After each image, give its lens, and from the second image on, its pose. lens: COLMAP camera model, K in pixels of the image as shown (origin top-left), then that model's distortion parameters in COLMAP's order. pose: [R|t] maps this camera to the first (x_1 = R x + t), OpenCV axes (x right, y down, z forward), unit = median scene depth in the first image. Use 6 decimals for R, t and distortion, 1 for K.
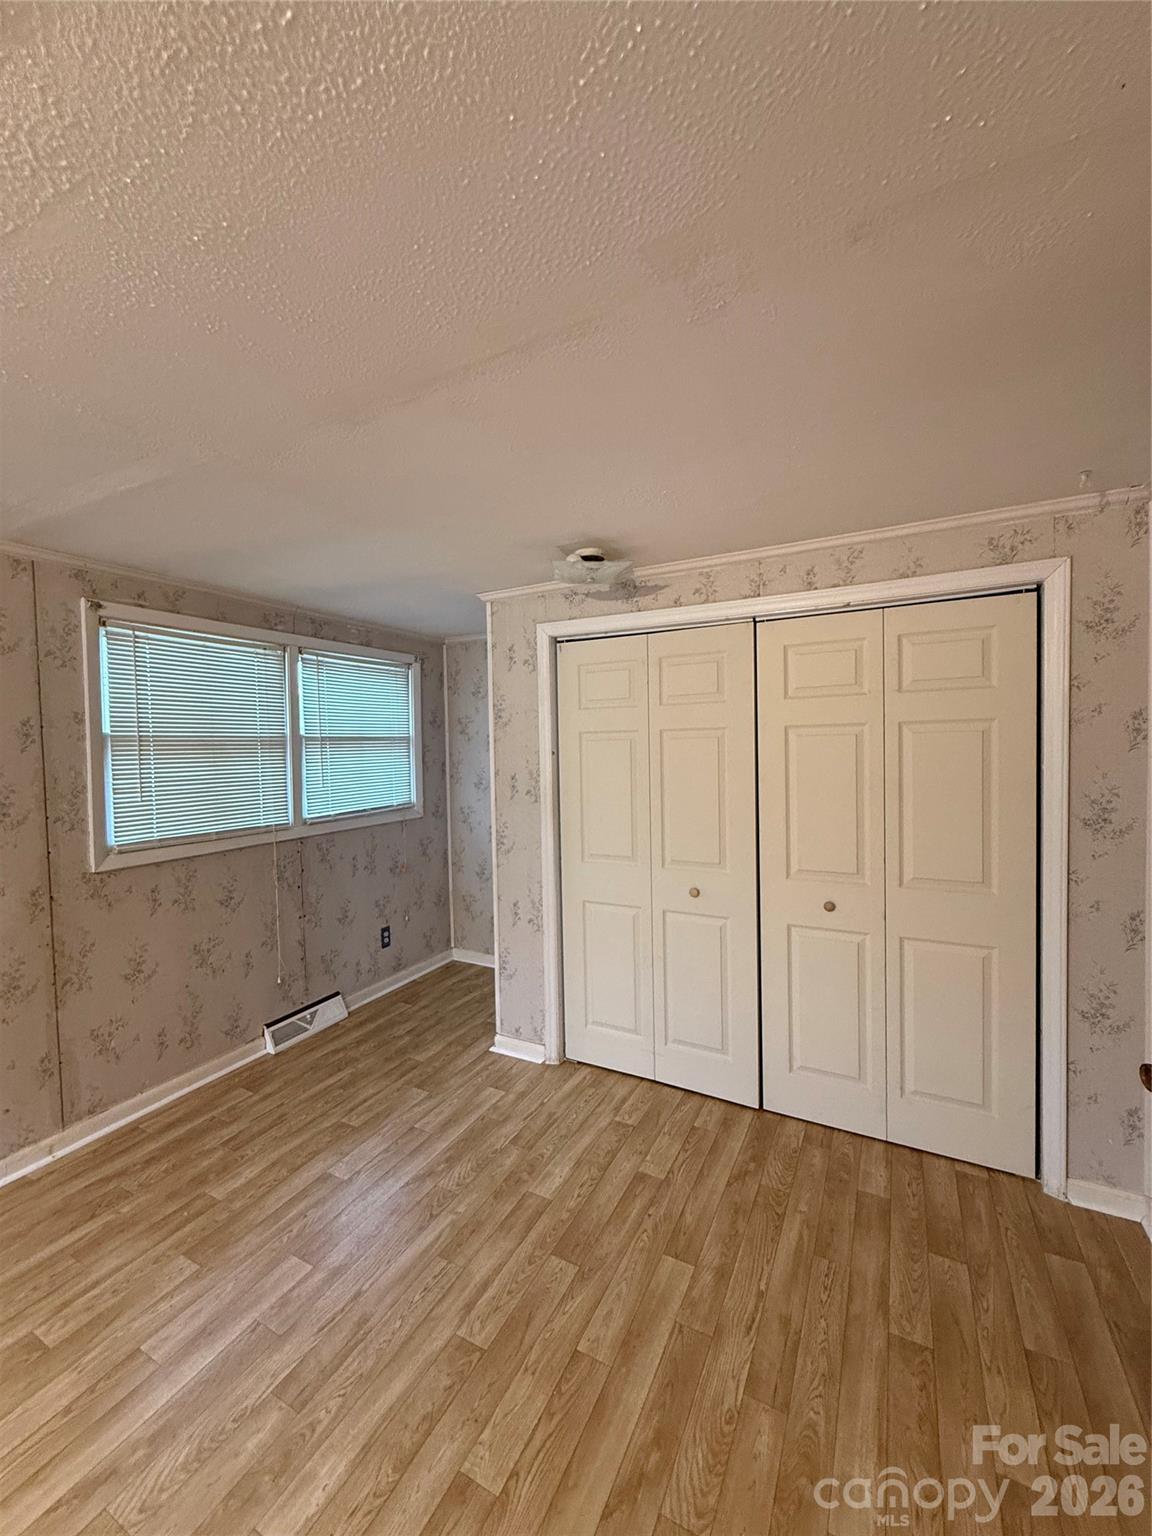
lens RADIAL K [[608.2, 0, 578.2], [0, 608.2, 767.0], [0, 0, 1]] dist [-0.006639, 0.000638]
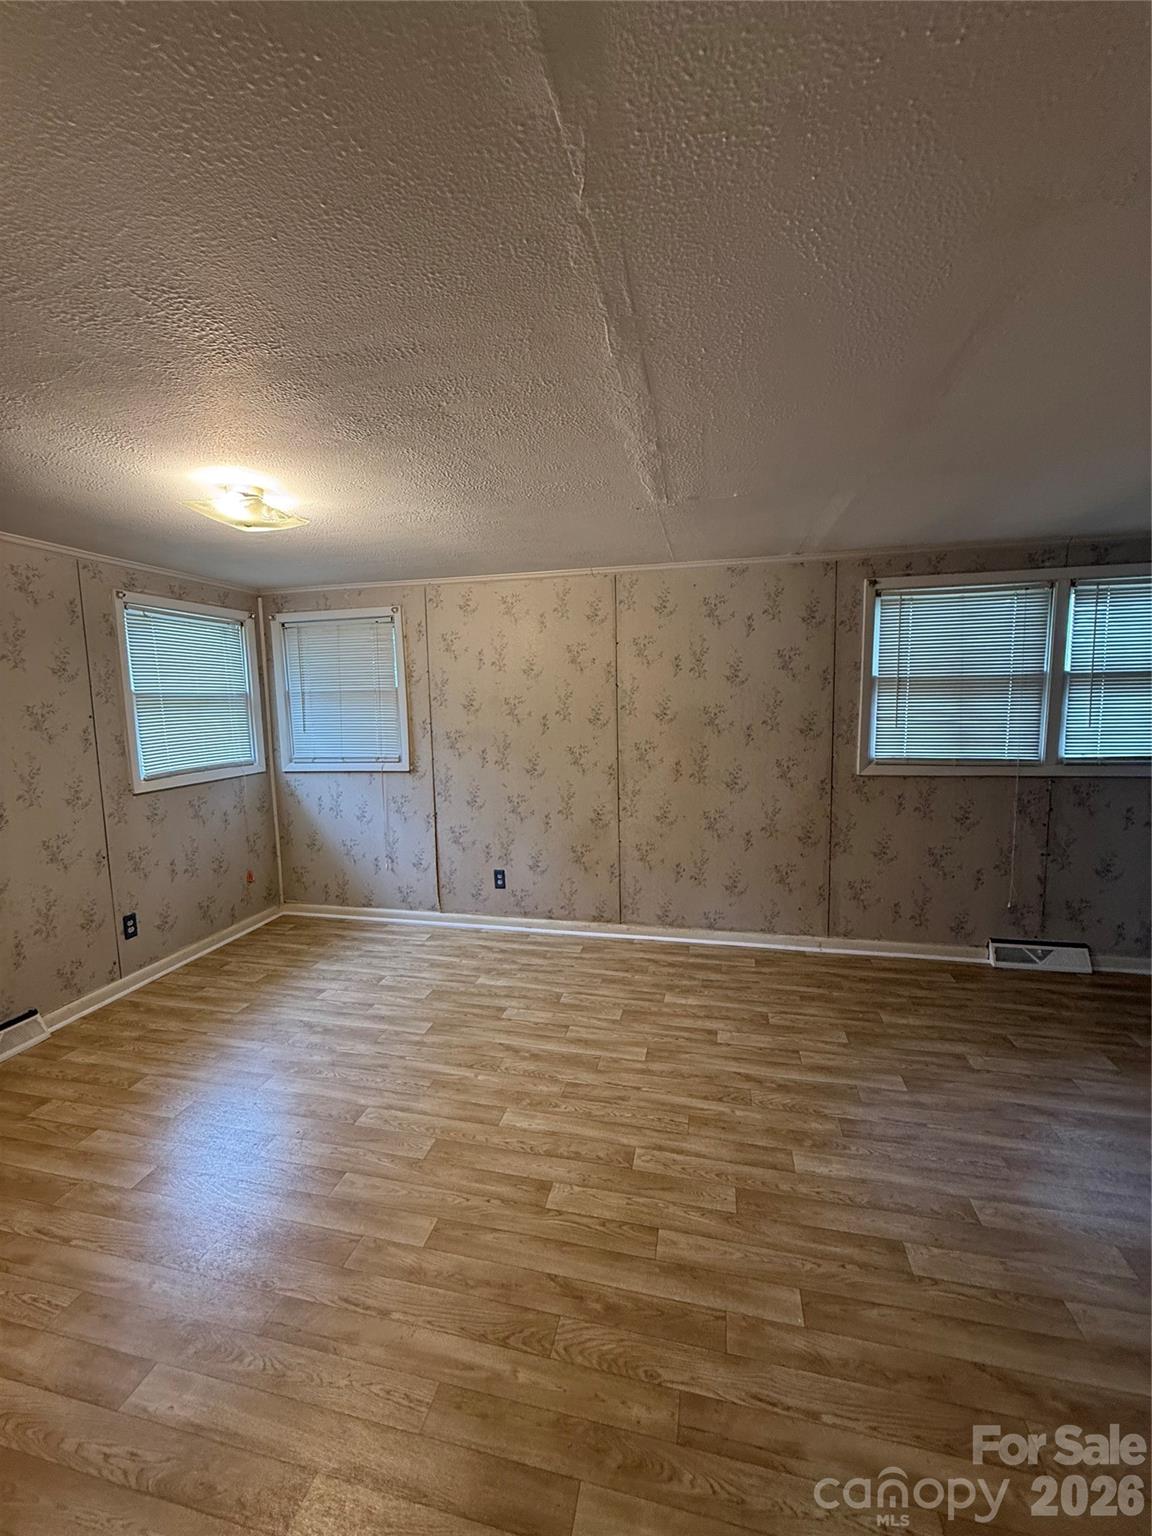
lens RADIAL K [[608.2, 0, 574.3], [0, 608.2, 769.0], [0, 0, 1]] dist [-0.006639, 0.000638]
pose [[0.247379, 0.125577, -0.960747, 0.395612], [-0.019788, 0.992014, 0.124569, -0.004859], [0.968717, -0.011805, 0.247888, -0.005452]]
